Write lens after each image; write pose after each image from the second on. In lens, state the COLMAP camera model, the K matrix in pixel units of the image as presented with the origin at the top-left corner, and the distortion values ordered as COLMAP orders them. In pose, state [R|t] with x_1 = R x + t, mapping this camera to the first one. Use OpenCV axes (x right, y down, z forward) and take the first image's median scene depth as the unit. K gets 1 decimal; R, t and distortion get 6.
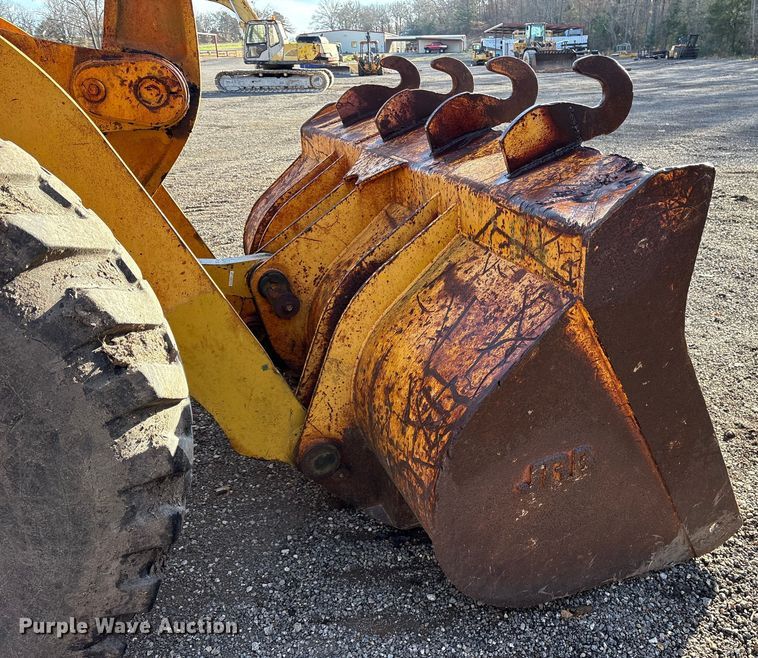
lens RADIAL K [[673.3, 0, 492.4], [0, 673.3, 326.7], [0, 0, 1]] dist [0.048486, -0.019728]
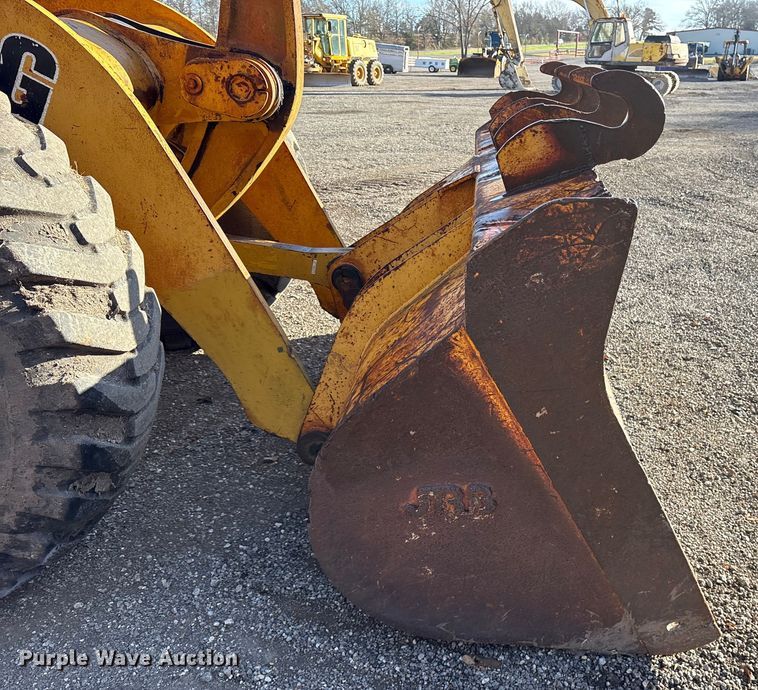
lens RADIAL K [[749.1, 0, 516.5], [0, 749.1, 360.1], [0, 0, 1]] dist [0.068950, -0.063275]
pose [[0.911696, 0.180667, -0.369013, 0.470711], [-0.180341, 0.982956, 0.035693, -0.034891], [0.369172, 0.034007, 0.928739, 0.034283]]
